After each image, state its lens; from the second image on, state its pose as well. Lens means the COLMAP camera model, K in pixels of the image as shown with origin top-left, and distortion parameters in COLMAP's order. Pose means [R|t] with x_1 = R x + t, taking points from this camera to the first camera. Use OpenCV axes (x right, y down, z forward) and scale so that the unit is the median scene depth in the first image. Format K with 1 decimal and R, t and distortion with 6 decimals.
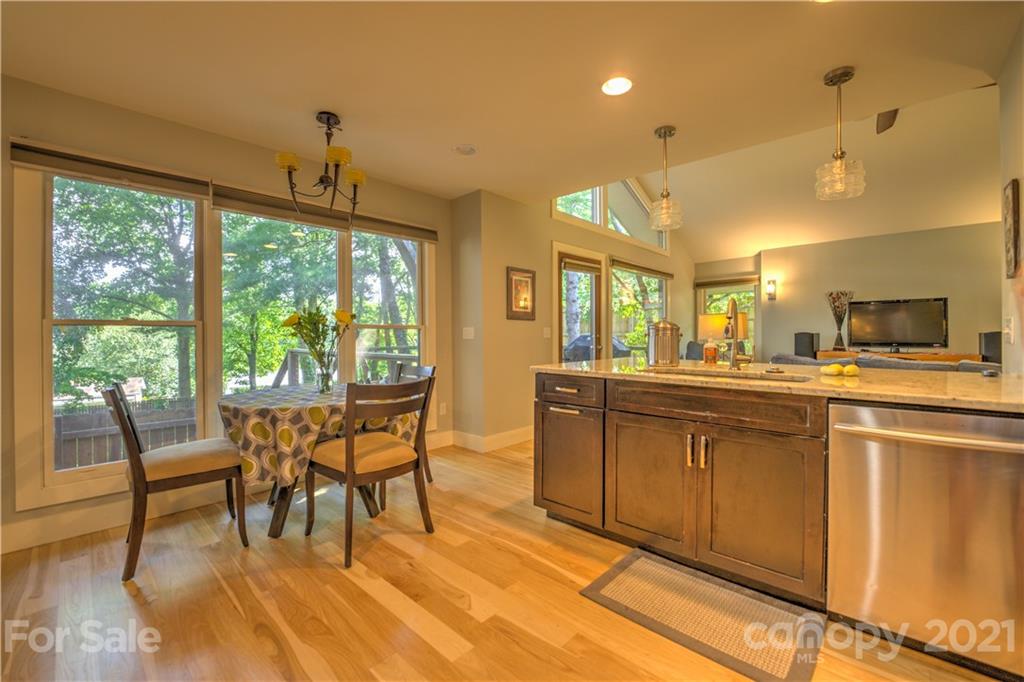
lens RADIAL K [[421.8, 0, 506.4], [0, 421.8, 335.0], [0, 0, 1]] dist [-0.027865, 0.002903]
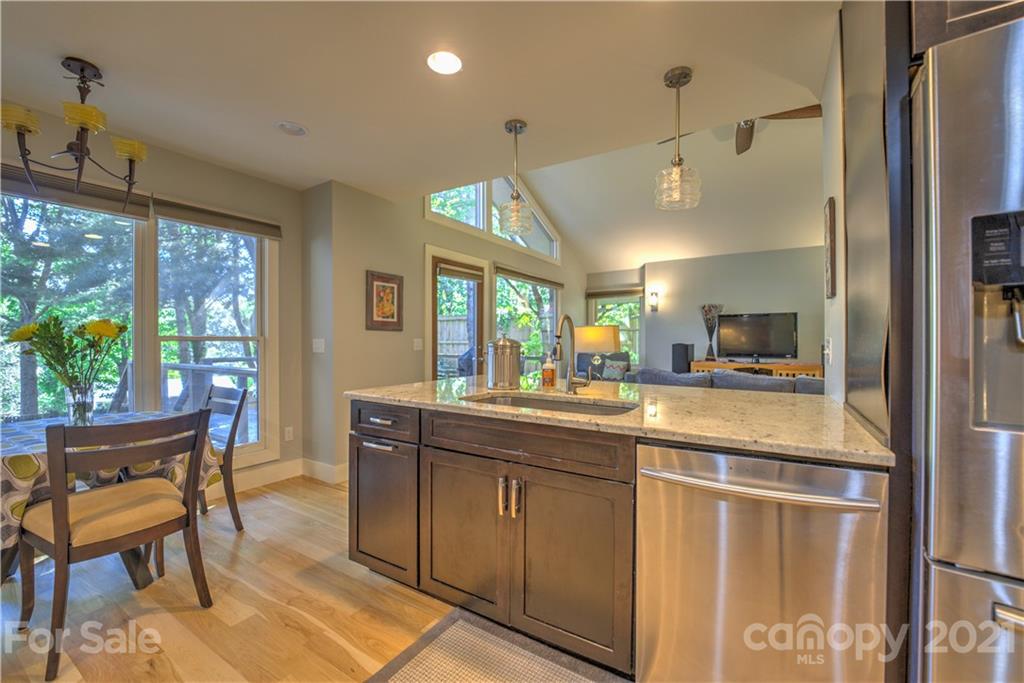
lens RADIAL K [[421.8, 0, 513.8], [0, 421.8, 340.8], [0, 0, 1]] dist [-0.027865, 0.002903]
pose [[0.979471, 0.002177, 0.201571, 0.204193], [-0.002287, 0.999997, 0.000314, -0.025055], [-0.201570, -0.000769, 0.979474, 0.120210]]
